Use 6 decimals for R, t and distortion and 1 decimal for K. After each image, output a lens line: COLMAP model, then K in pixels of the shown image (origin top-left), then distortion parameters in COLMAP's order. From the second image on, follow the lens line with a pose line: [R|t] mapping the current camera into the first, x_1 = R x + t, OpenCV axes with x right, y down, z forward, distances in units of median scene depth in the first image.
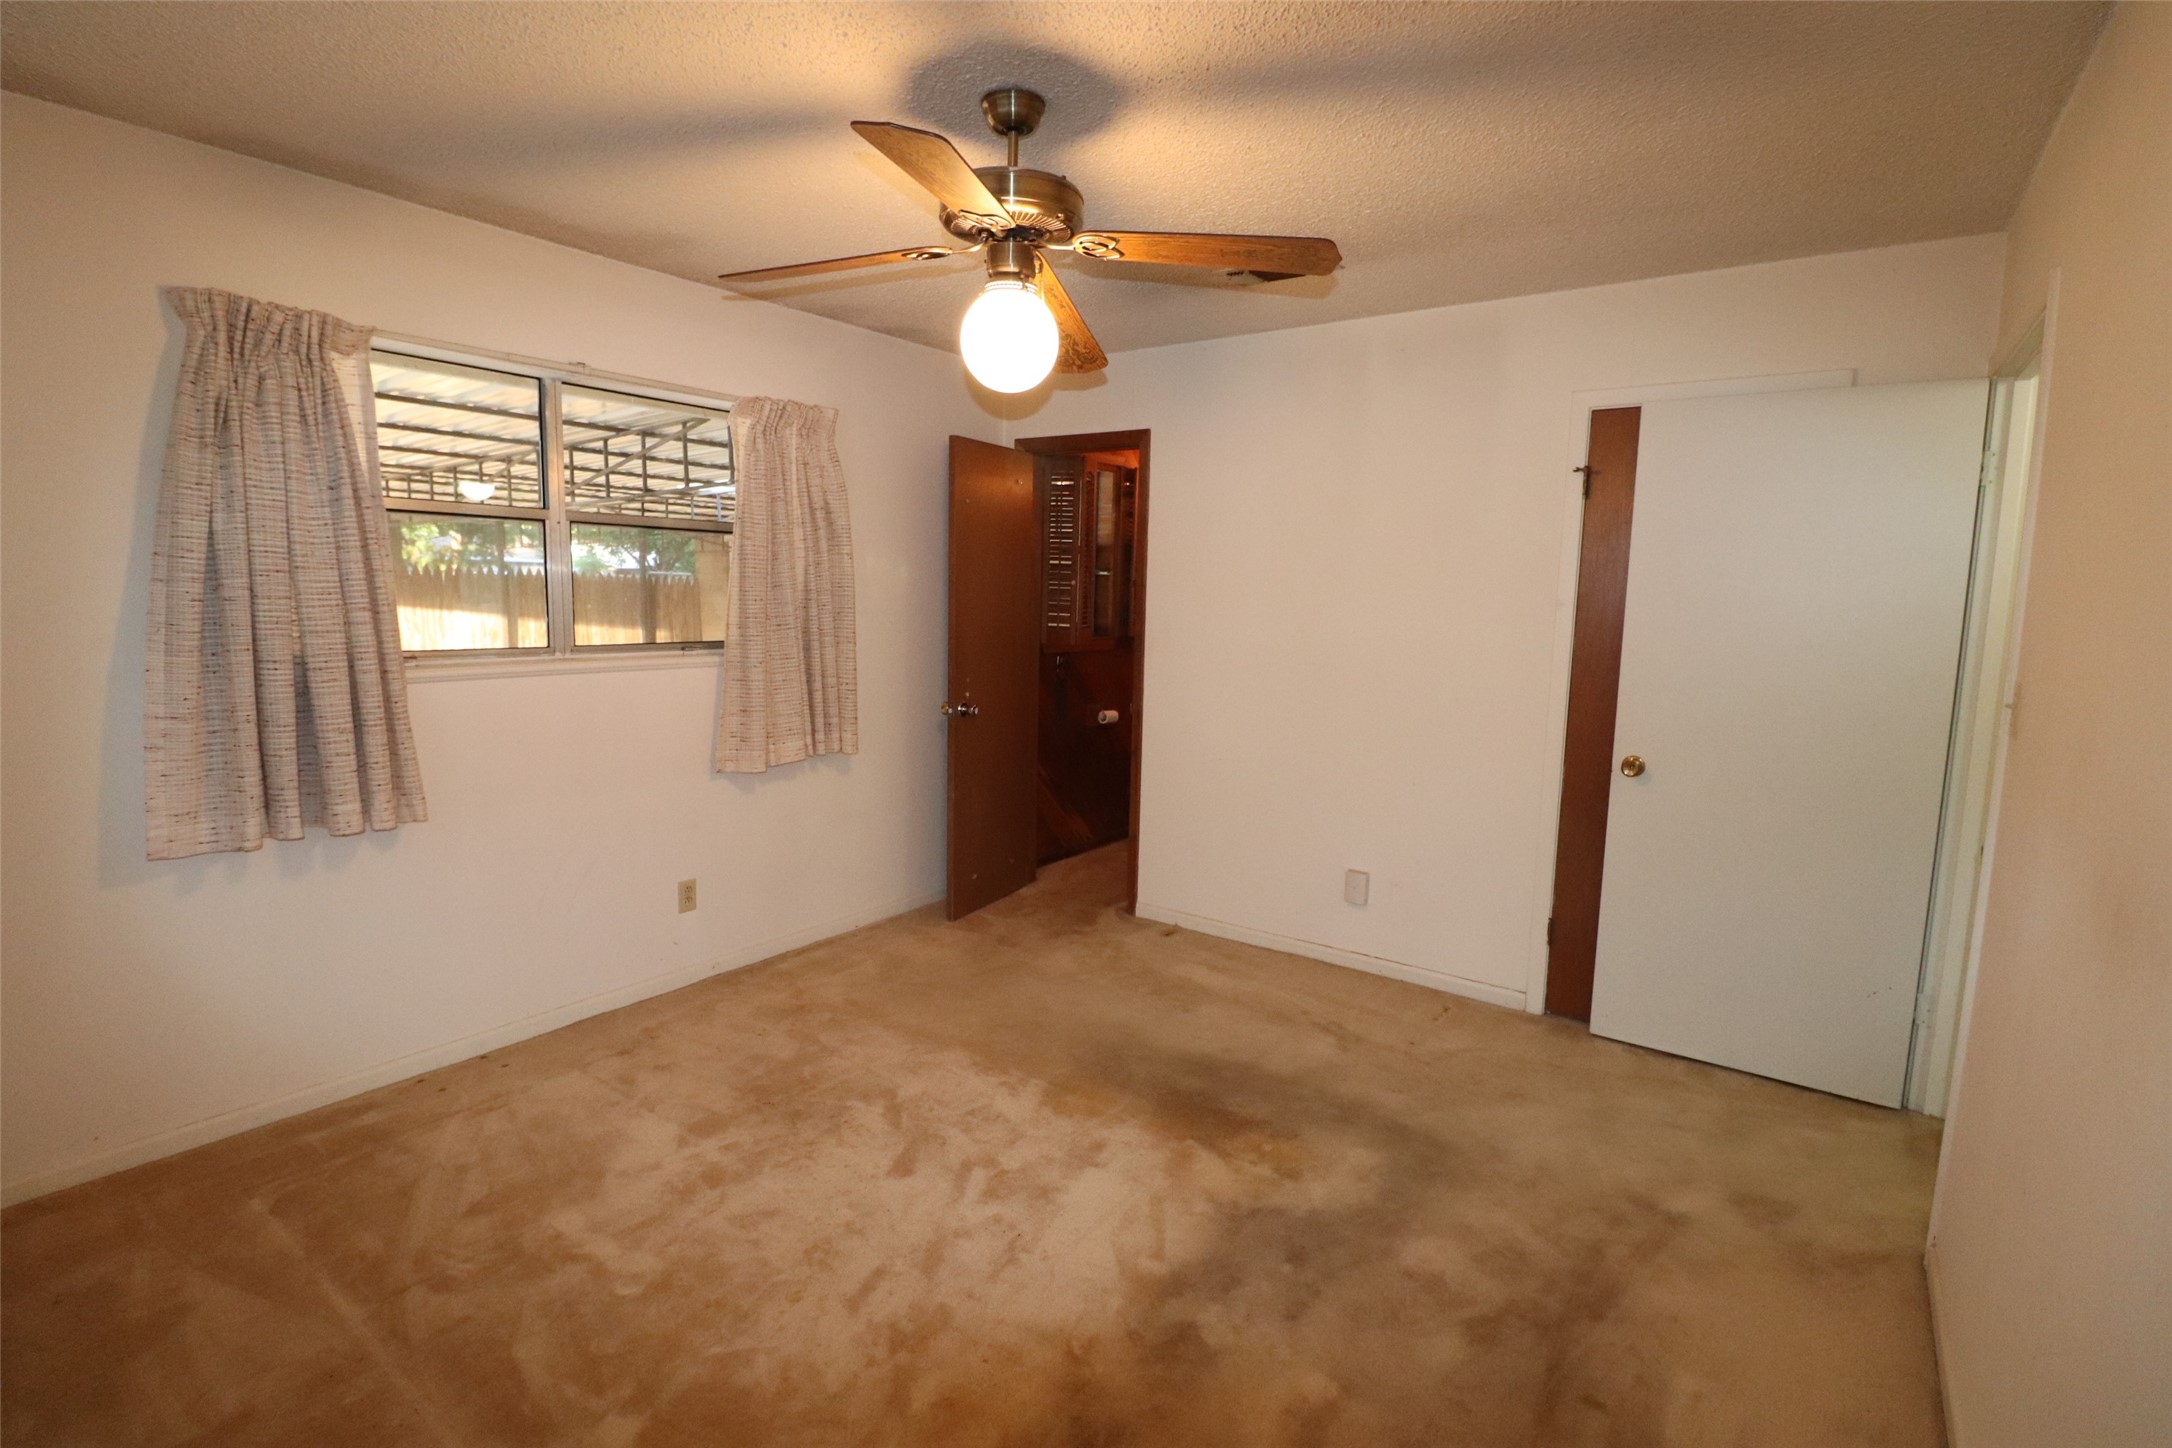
lens RADIAL K [[1031.9, 0, 1061.7], [0, 1031.9, 705.8], [0, 0, 1]] dist [-0.000113, -0.000219]
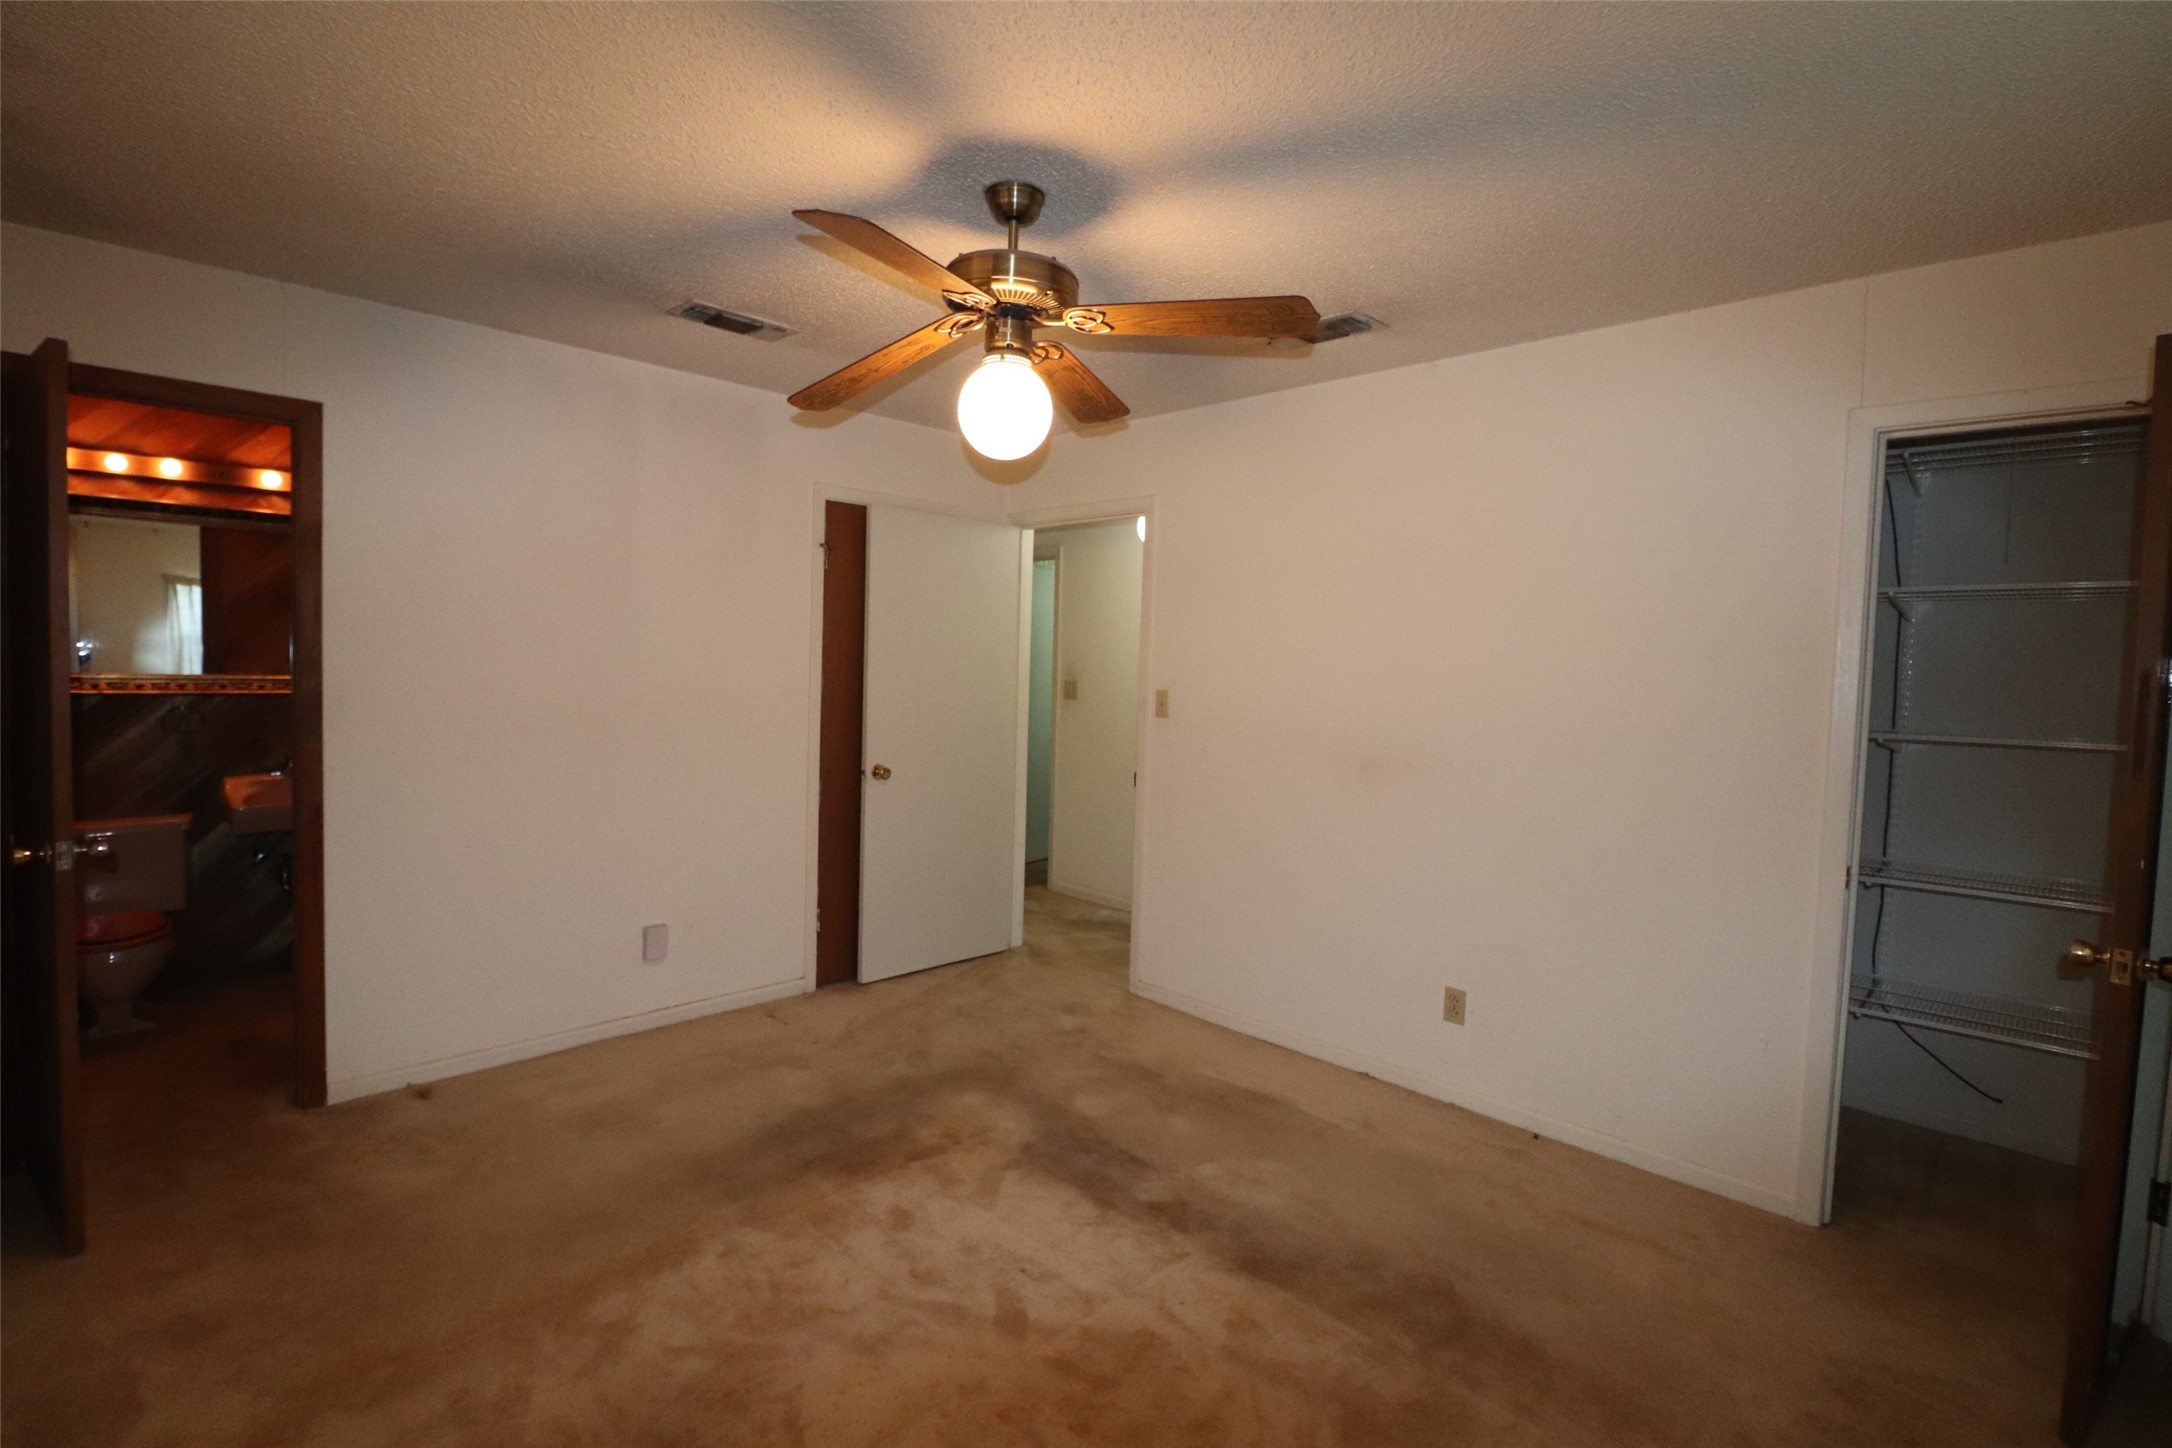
lens RADIAL K [[1031.9, 0, 1061.7], [0, 1031.9, 705.8], [0, 0, 1]] dist [-0.000113, -0.000219]
pose [[0.151850, -0.058450, 0.986674, -0.743674], [0.097421, 0.994274, 0.043907, -0.063923], [-0.983591, 0.089455, 0.156675, 0.552850]]
